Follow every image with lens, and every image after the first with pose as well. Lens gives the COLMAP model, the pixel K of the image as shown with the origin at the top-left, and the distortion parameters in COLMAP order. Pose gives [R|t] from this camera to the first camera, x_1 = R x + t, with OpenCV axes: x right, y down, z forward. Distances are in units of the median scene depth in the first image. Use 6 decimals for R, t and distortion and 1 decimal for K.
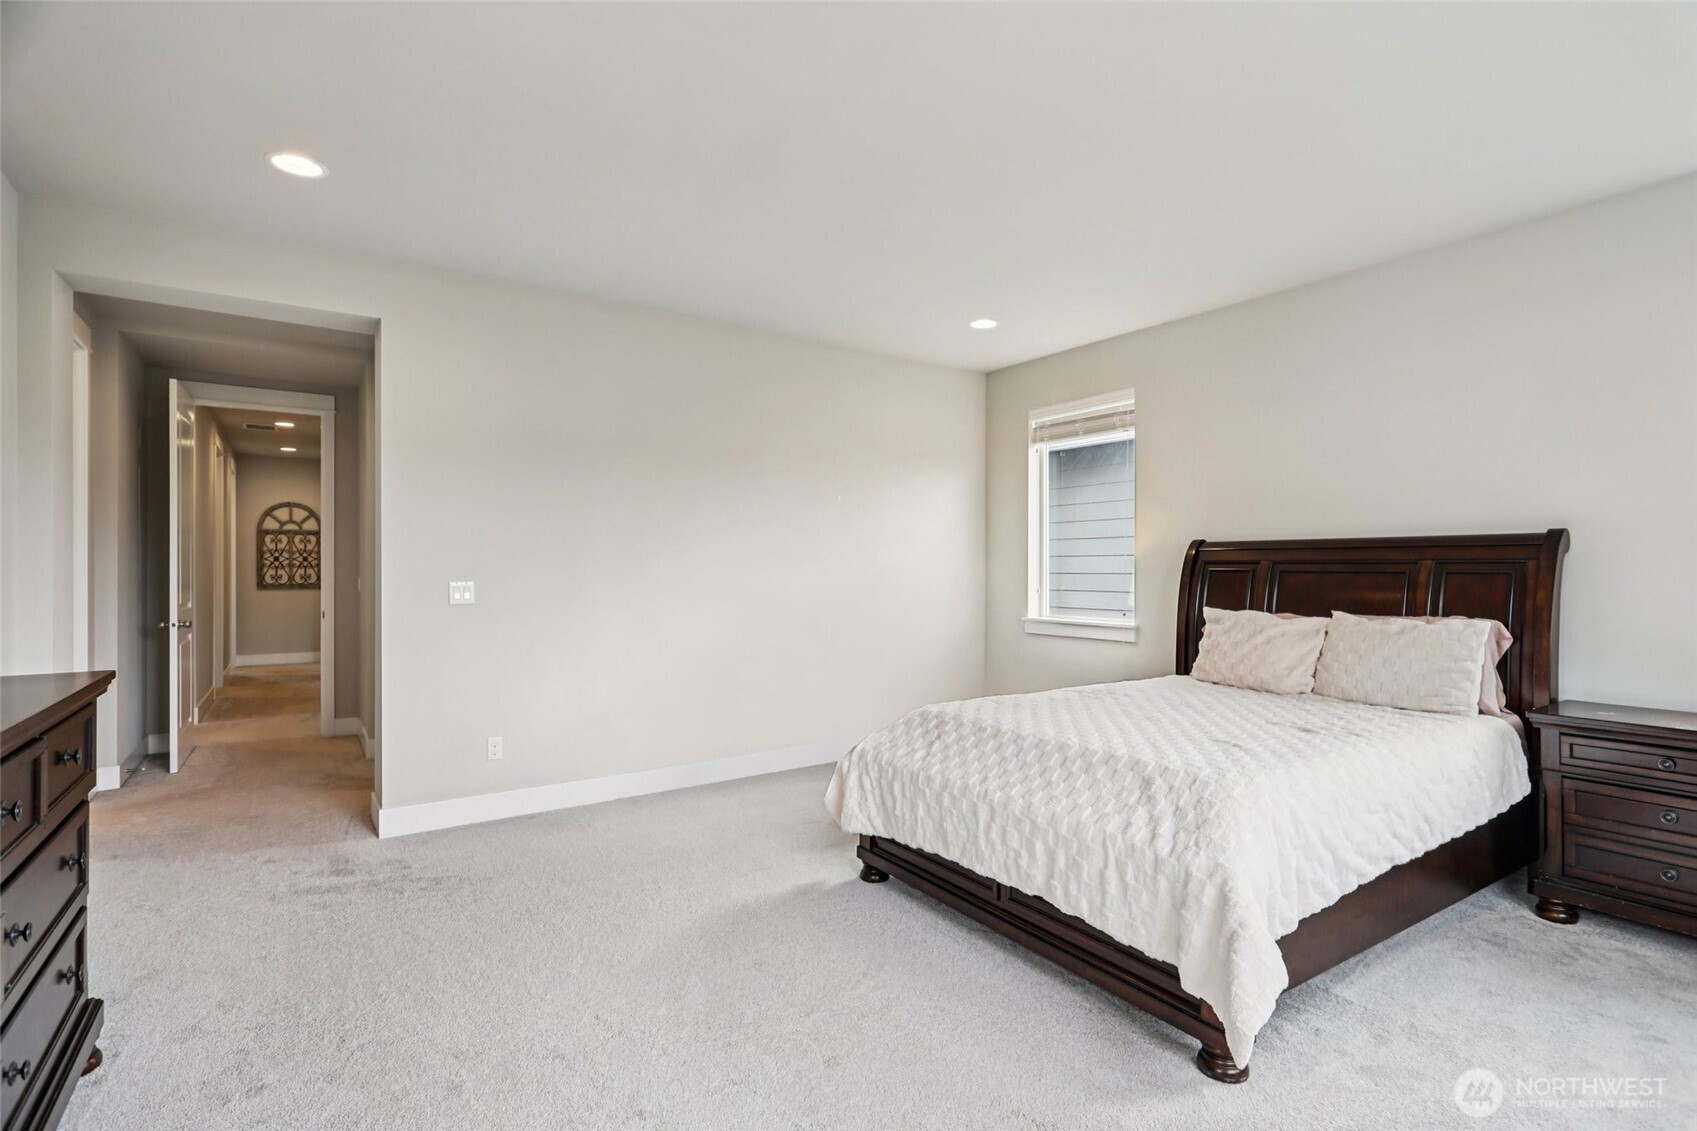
lens RADIAL K [[805.4, 0, 853.0], [0, 805.4, 561.0], [0, 0, 1]] dist [-0.000901, 0.000807]
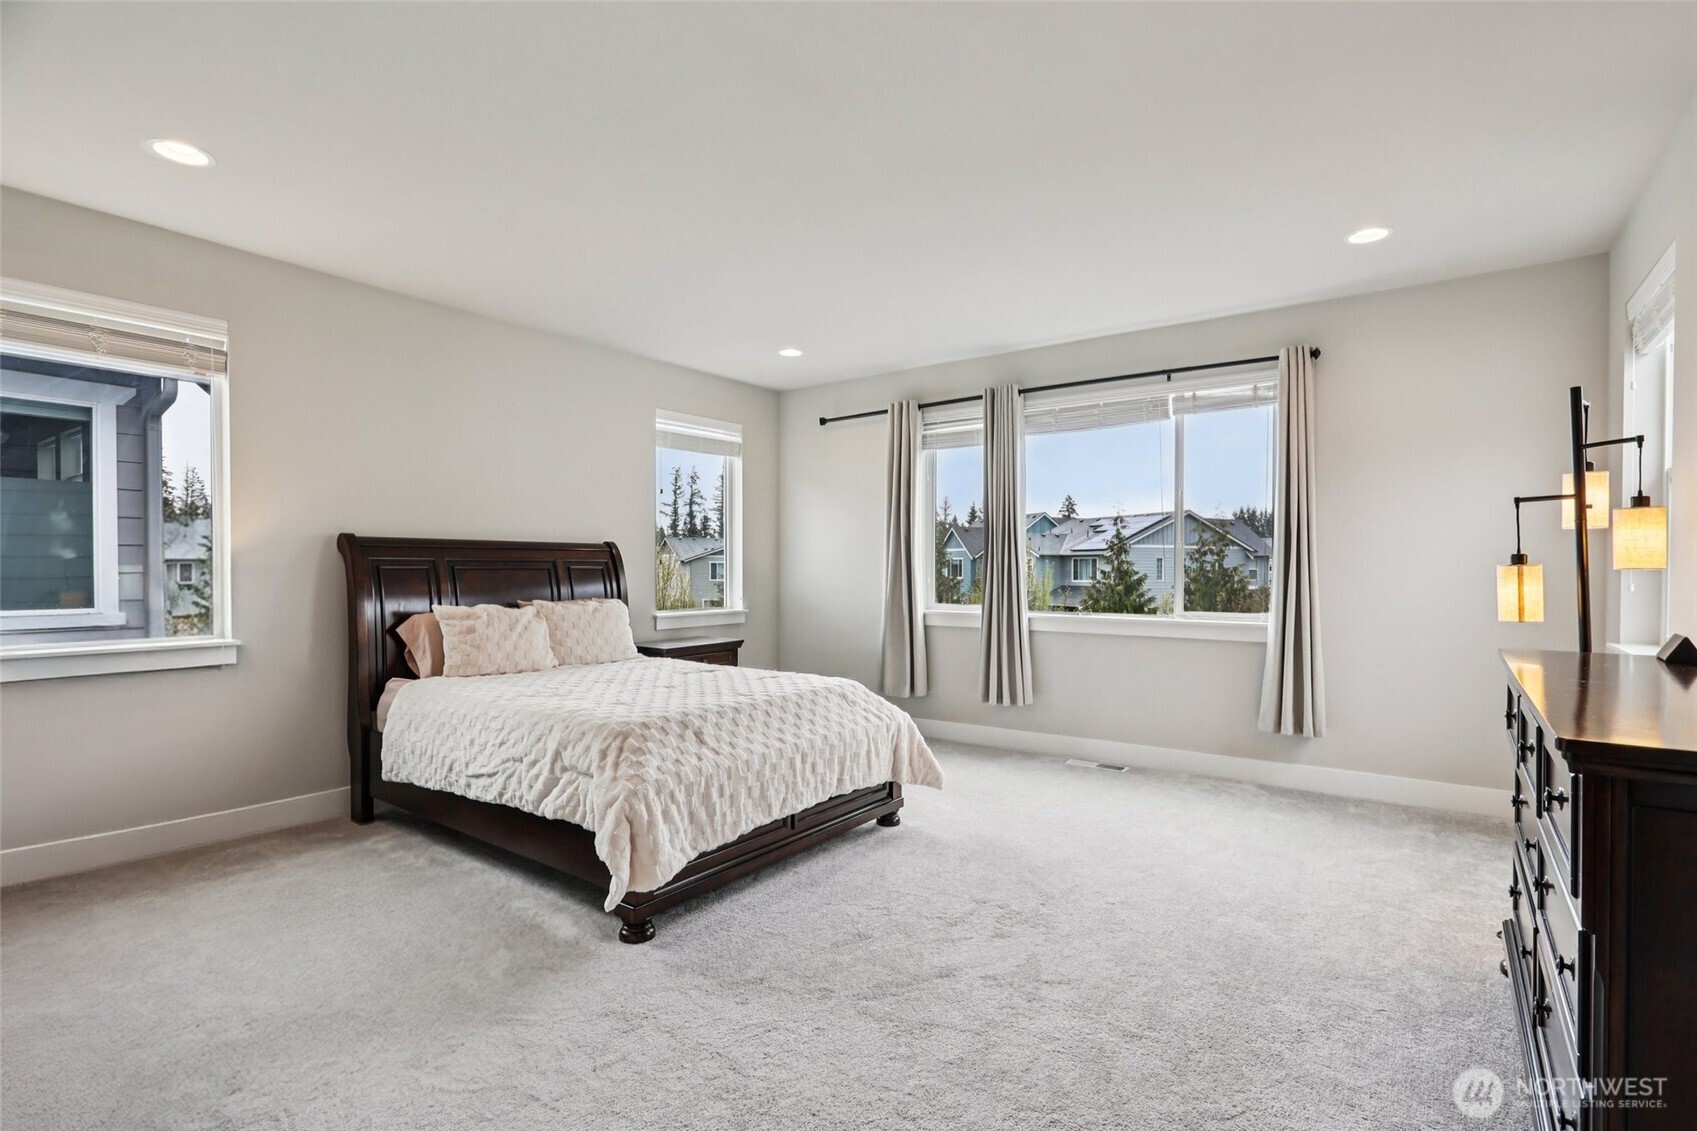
lens RADIAL K [[805.4, 0, 852.3], [0, 805.4, 576.6], [0, 0, 1]] dist [-0.000901, 0.000807]
pose [[-0.331083, -0.011111, 0.943536, -0.960050], [-0.008311, 0.999926, 0.008858, 0.014649], [-0.943565, -0.004909, -0.331150, 1.238291]]
